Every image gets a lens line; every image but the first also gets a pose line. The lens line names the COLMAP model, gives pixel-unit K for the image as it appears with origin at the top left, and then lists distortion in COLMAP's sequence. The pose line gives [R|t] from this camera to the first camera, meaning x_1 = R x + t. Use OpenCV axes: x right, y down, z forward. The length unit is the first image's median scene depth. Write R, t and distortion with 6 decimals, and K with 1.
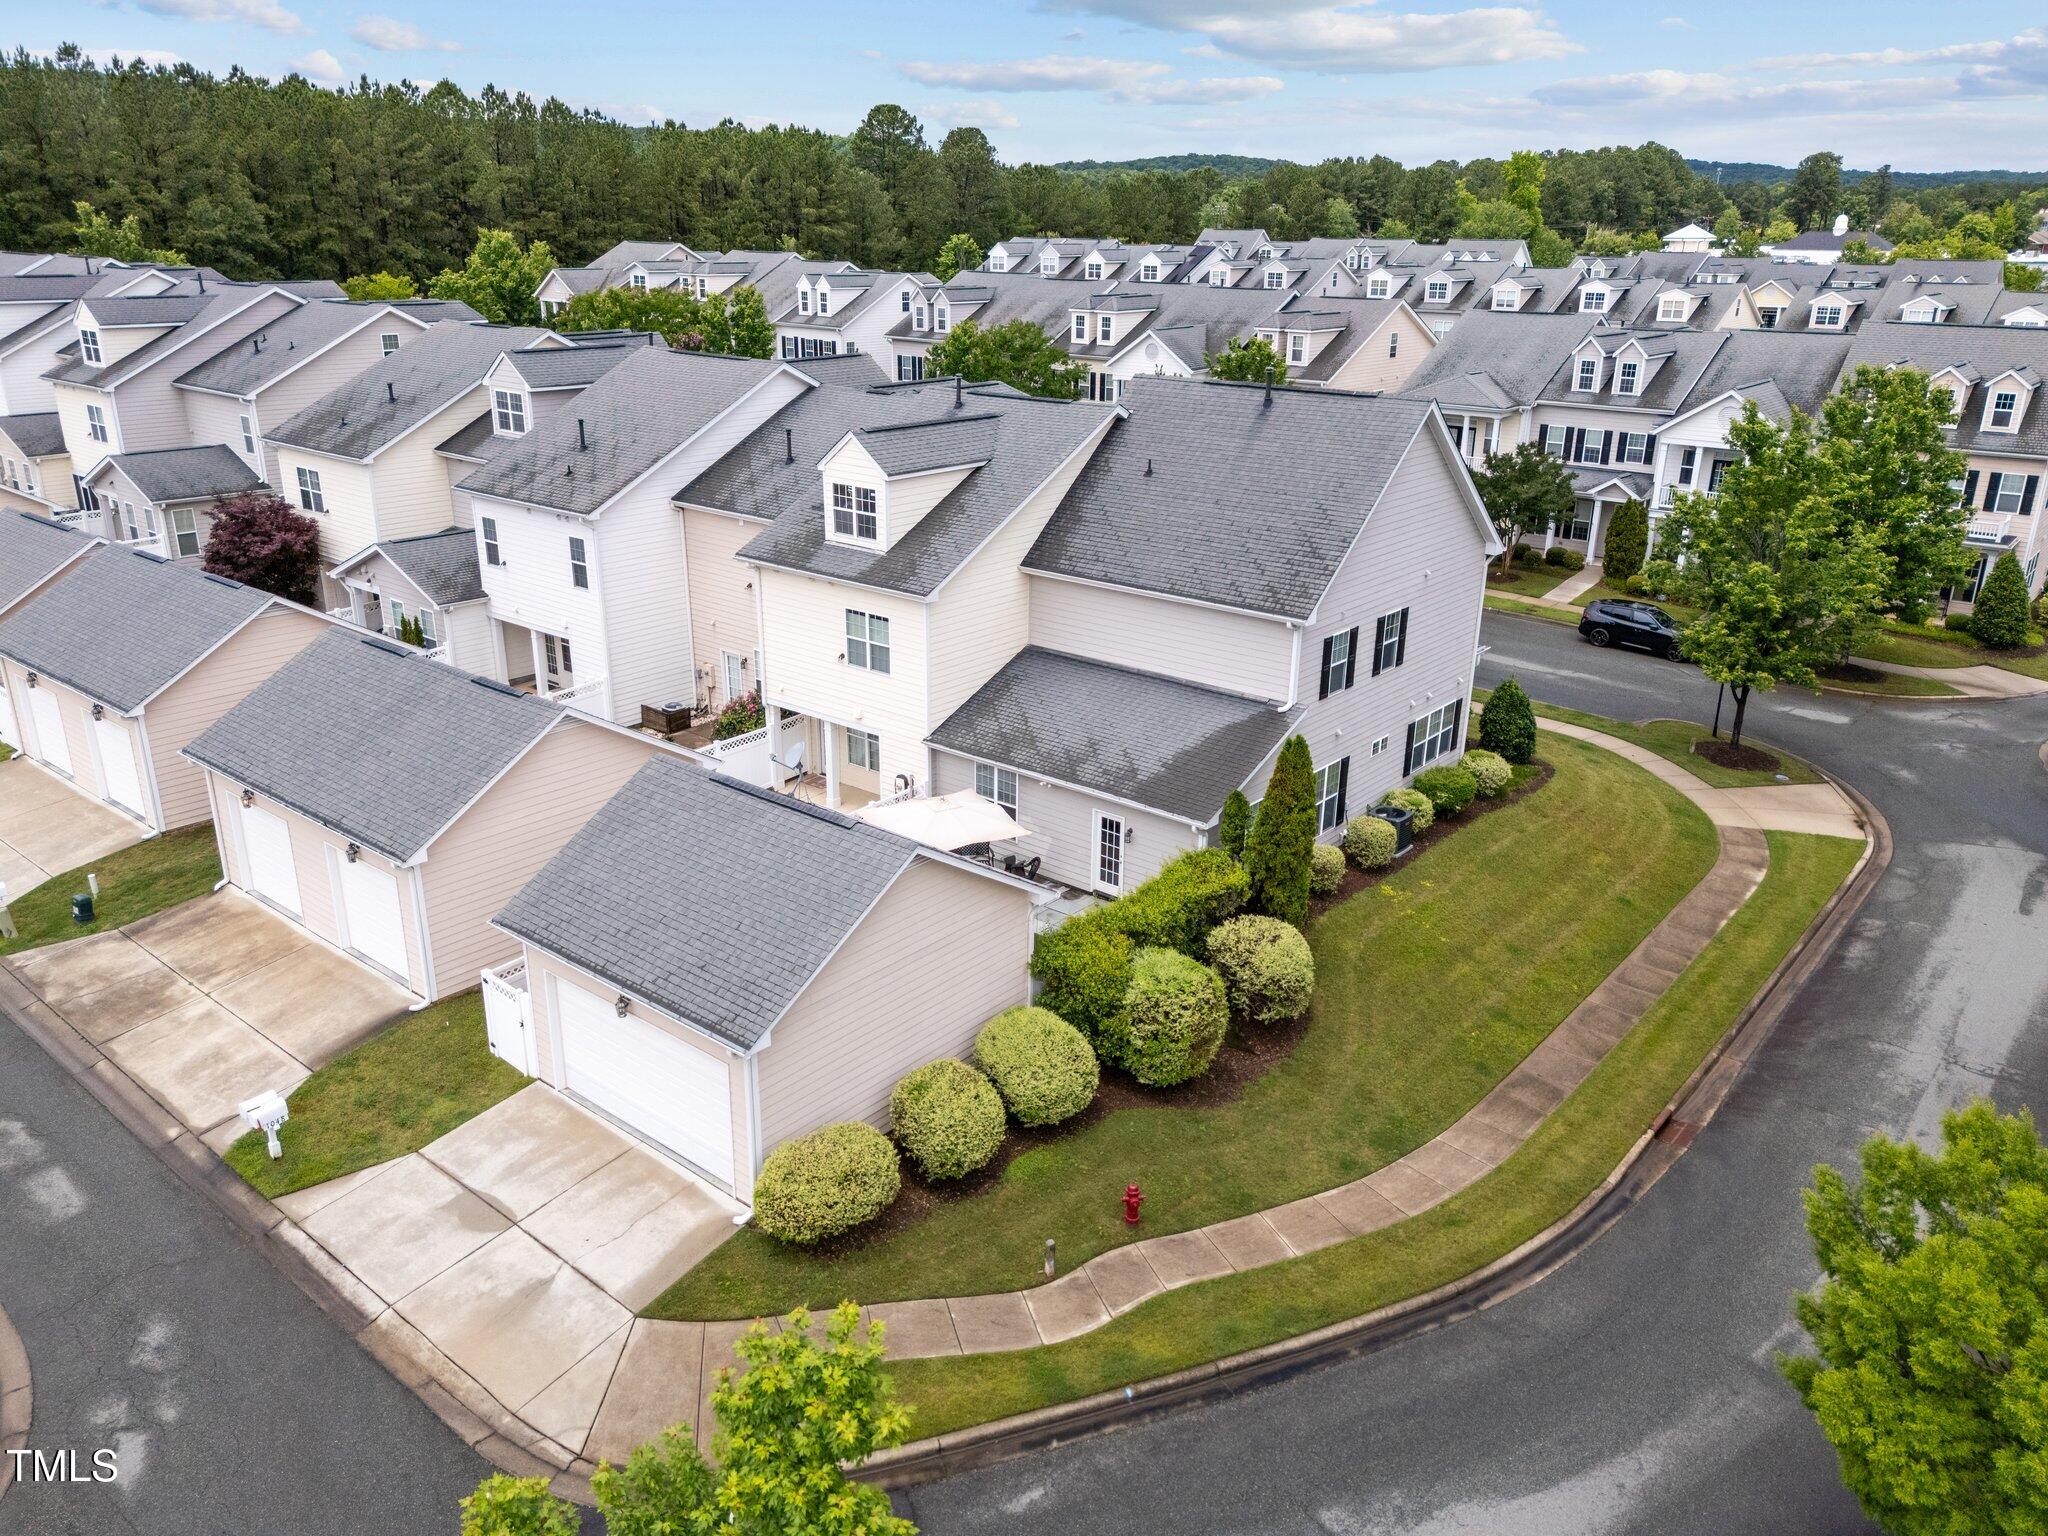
lens RADIAL K [[1510.8, 0, 1022.4], [0, 1510.8, 755.8], [0, 0, 1]] dist [0.060886, -0.047877]
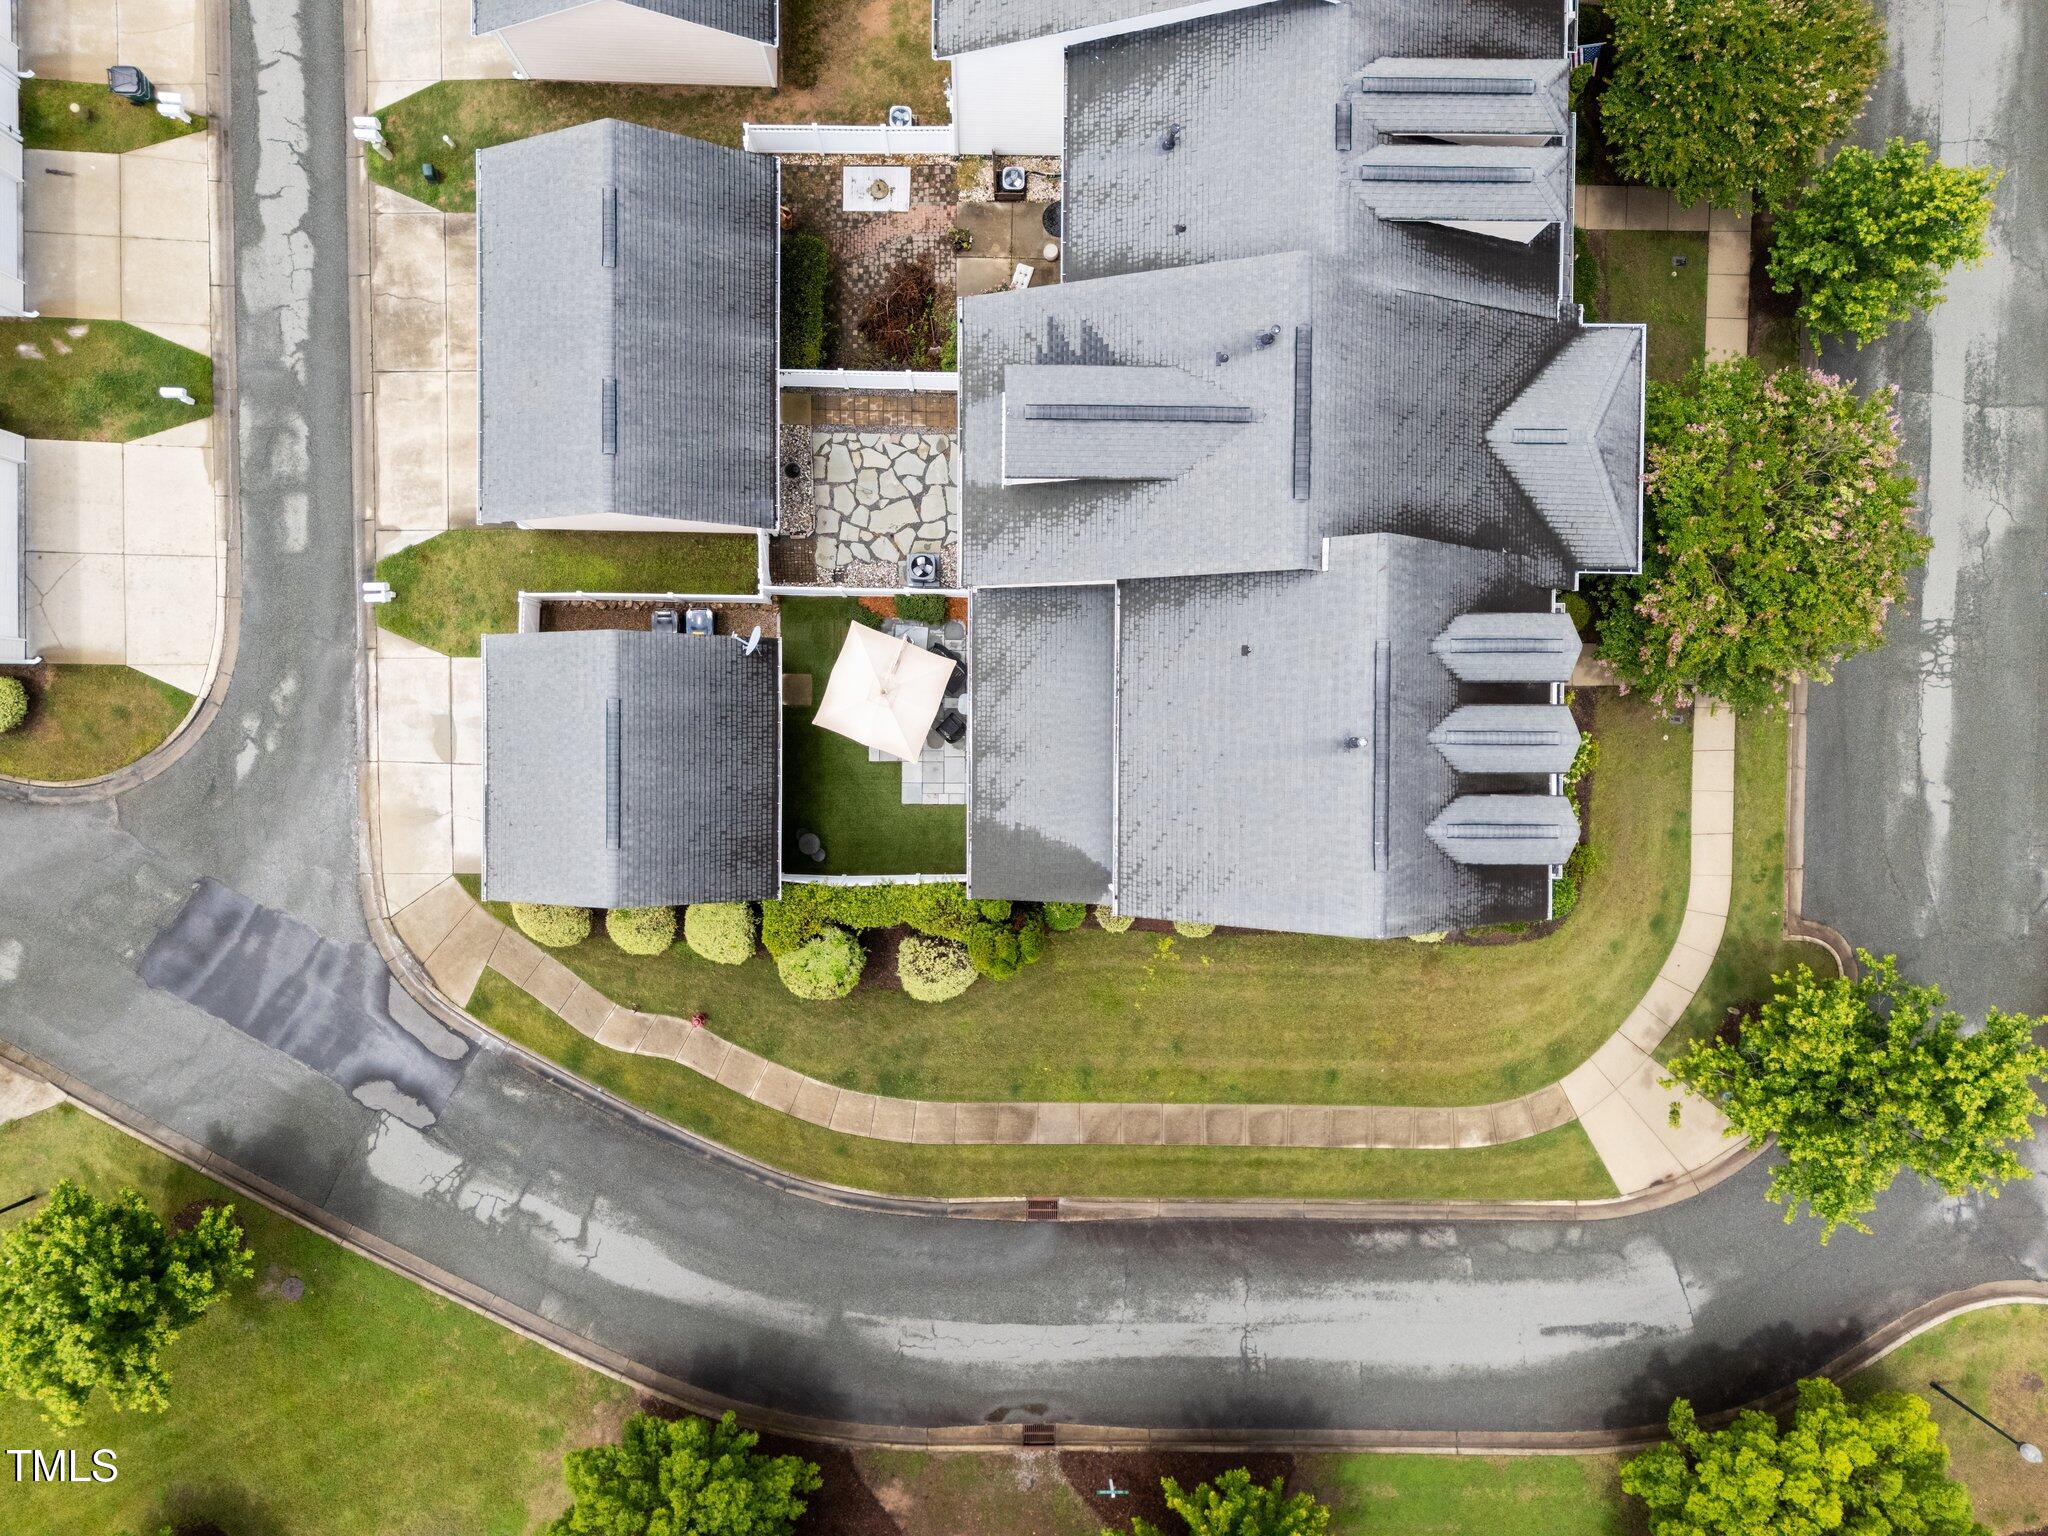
lens RADIAL K [[1510.8, 0, 1018.9], [0, 1510.8, 769.9], [0, 0, 1]] dist [0.060886, -0.047877]
pose [[0.637828, 0.769995, 0.016817, 0.038792], [-0.281594, 0.212825, 0.935633, -0.997756], [0.716854, -0.601509, 0.352572, 0.561269]]
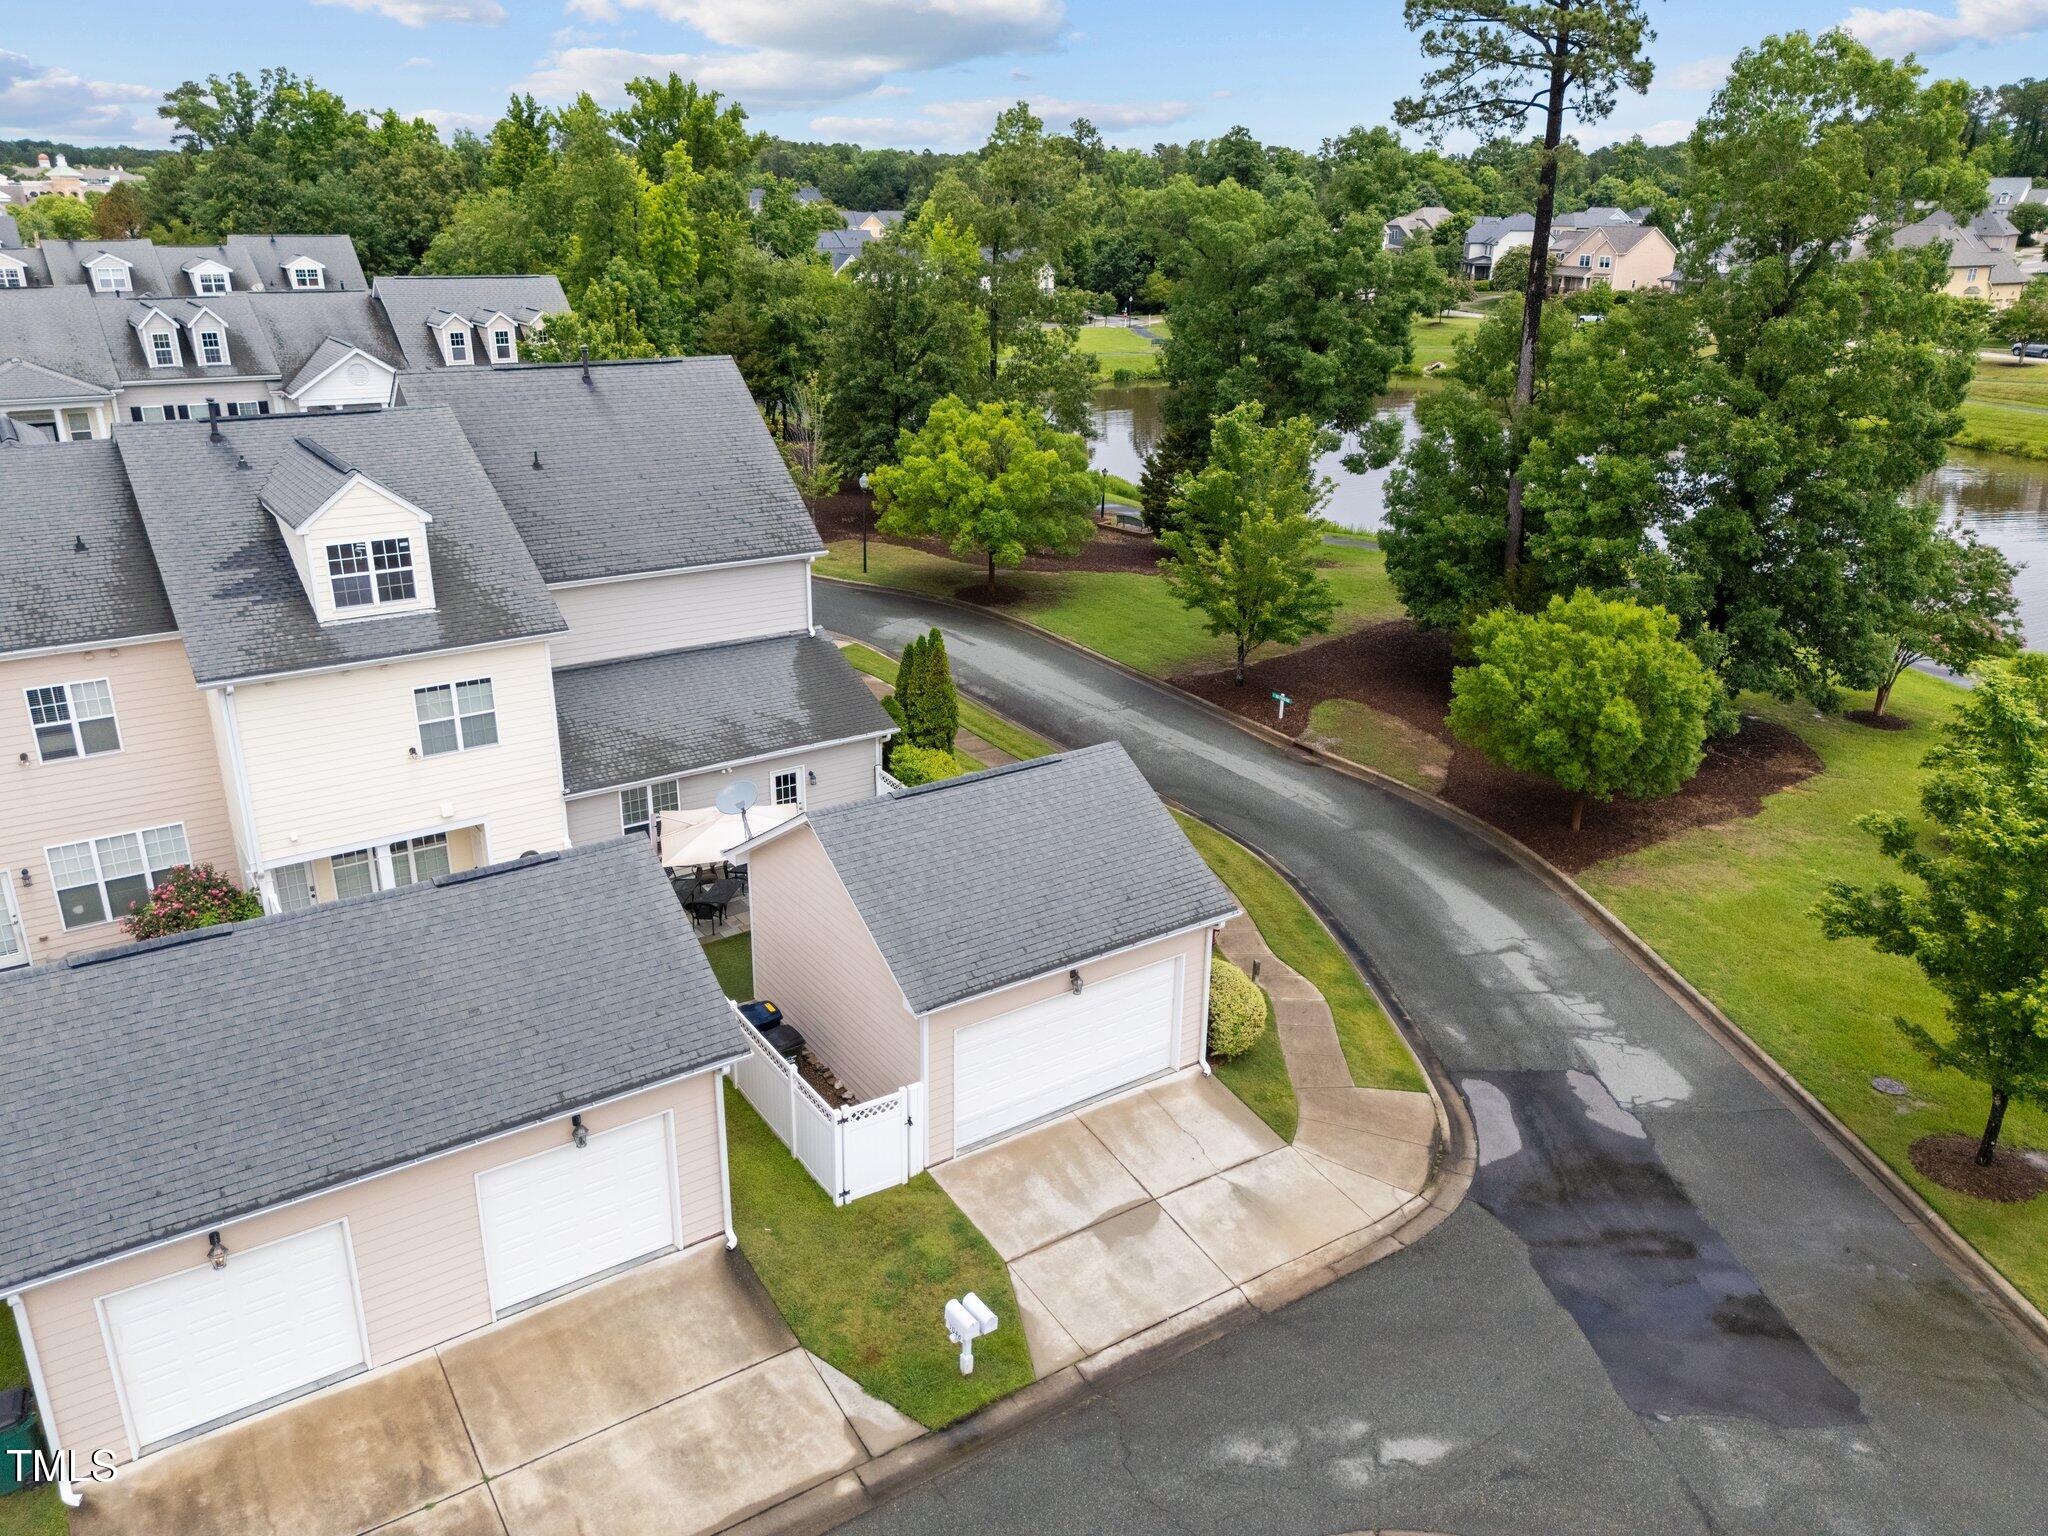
lens RADIAL K [[1510.8, 0, 1032.0], [0, 1510.8, 769.3], [0, 0, 1]] dist [0.060886, -0.047877]
pose [[0.266338, -0.349763, 0.898182, -0.781995], [0.313616, 0.912582, 0.262374, -0.170853], [-0.911433, 0.211804, 0.352746, 0.430347]]
